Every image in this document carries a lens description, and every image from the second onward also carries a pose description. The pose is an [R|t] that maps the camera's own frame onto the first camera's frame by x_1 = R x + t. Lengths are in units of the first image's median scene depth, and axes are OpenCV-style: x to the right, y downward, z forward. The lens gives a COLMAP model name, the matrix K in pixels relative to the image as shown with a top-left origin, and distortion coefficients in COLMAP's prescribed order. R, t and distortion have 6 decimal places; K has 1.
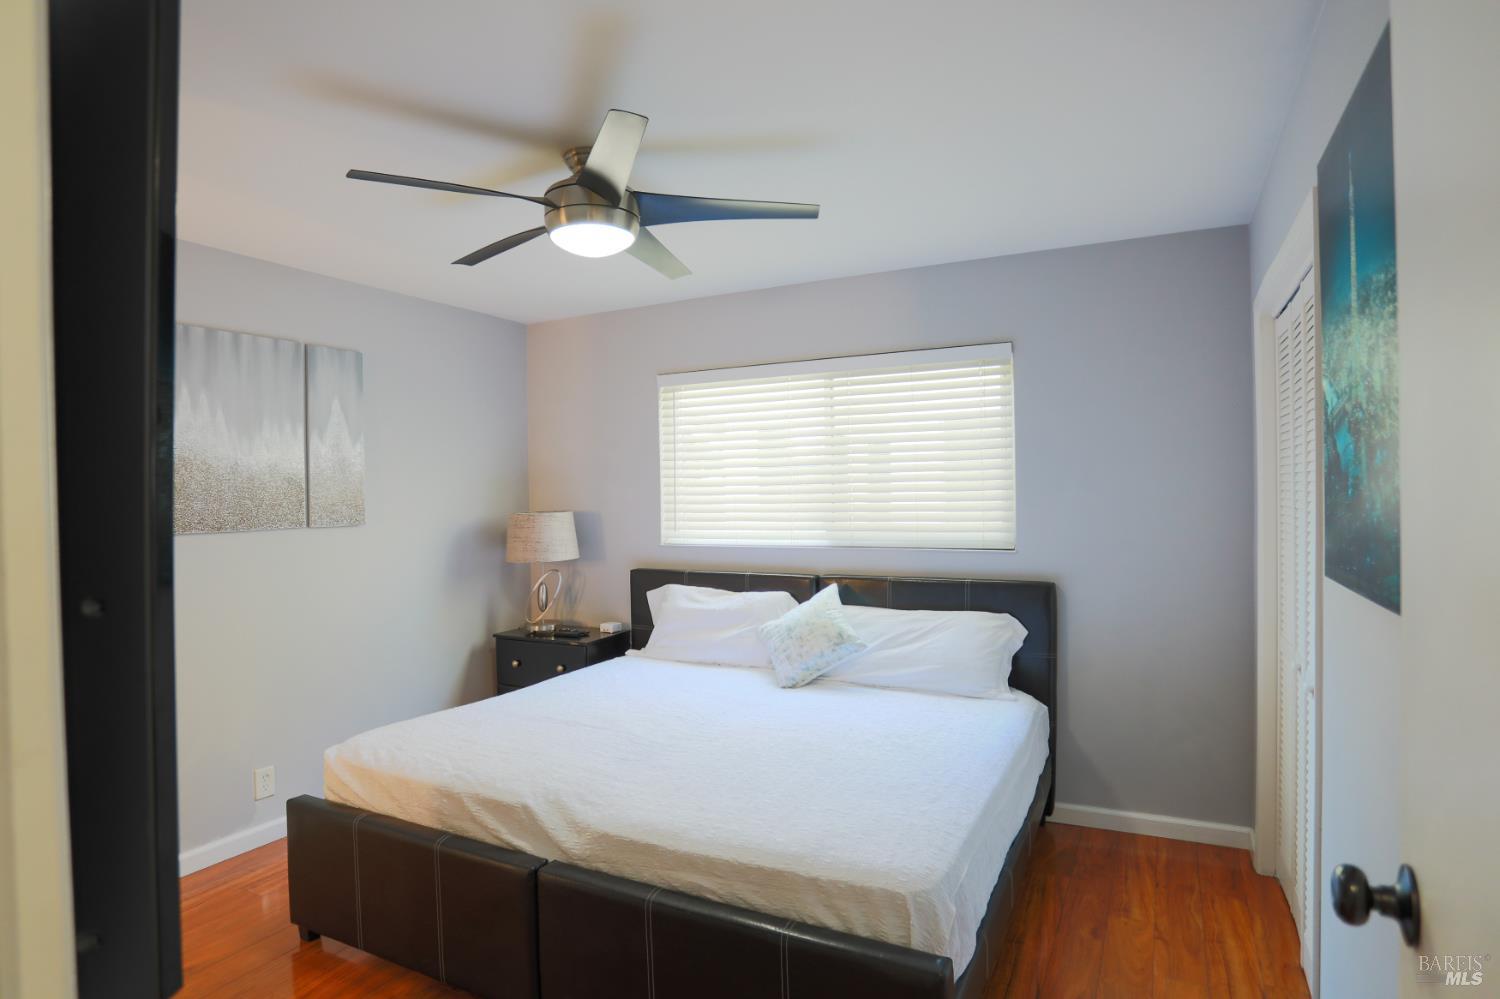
lens RADIAL K [[809.7, 0, 761.2], [0, 809.7, 502.3], [0, 0, 1]] dist [-0.082711, 0.039189]
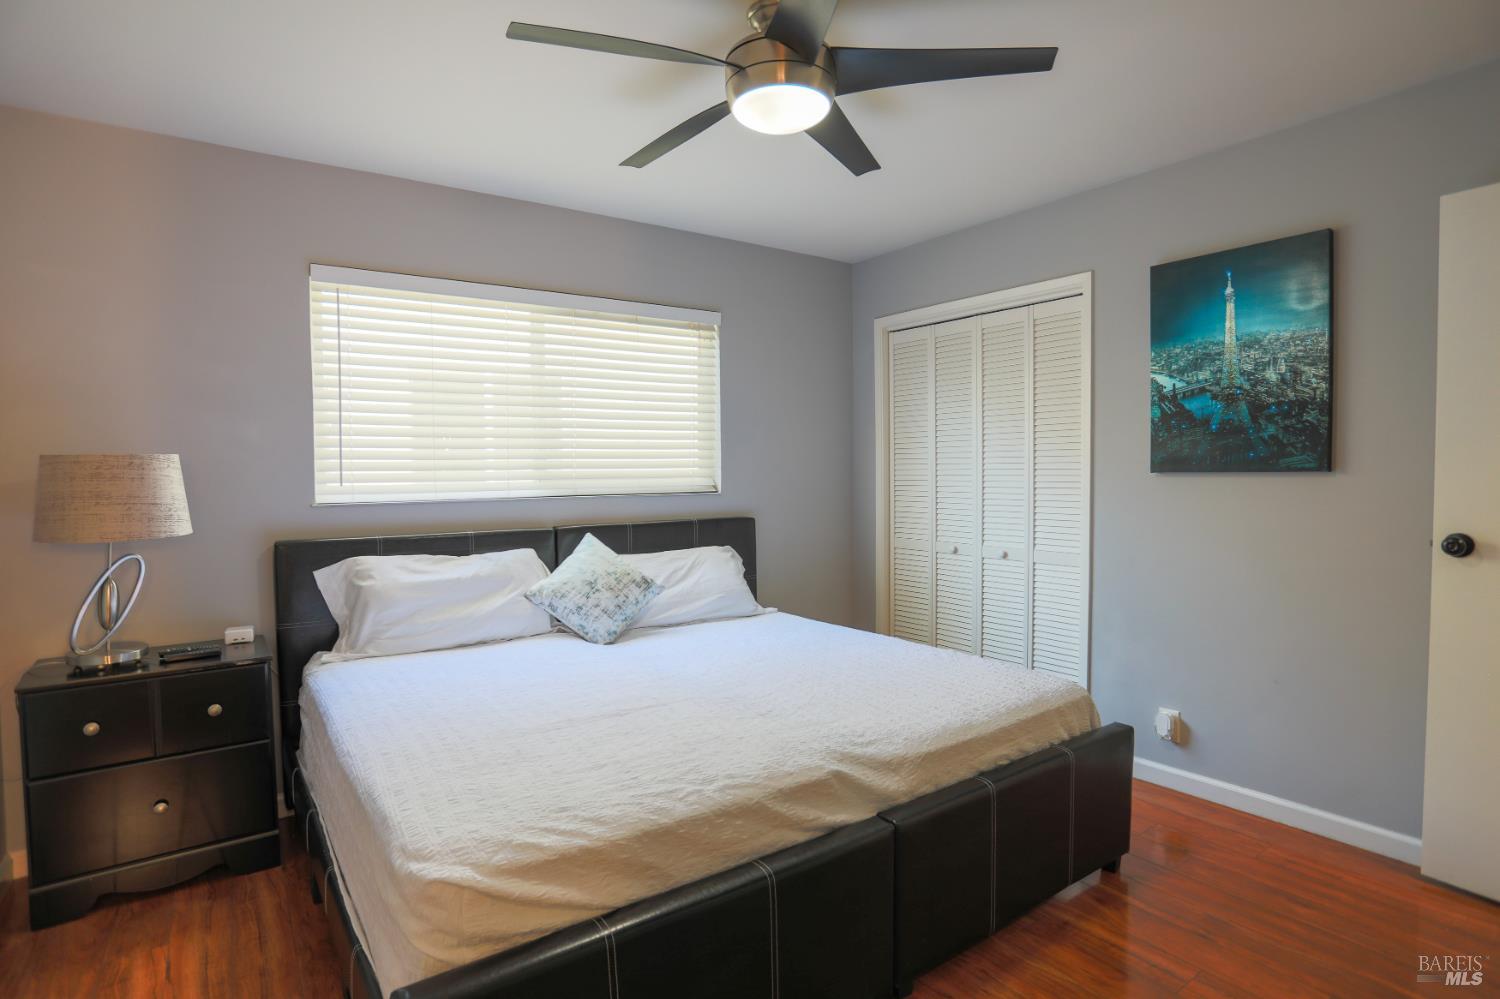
lens RADIAL K [[756.1, 0, 774.1], [0, 756.1, 501.4], [0, 0, 1]] dist [-0.069005, 0.029121]
pose [[0.463786, -0.028089, 0.885502, -0.635756], [0.011312, 0.999604, 0.025784, 0.046666], [-0.885875, -0.001941, 0.463919, 0.432153]]
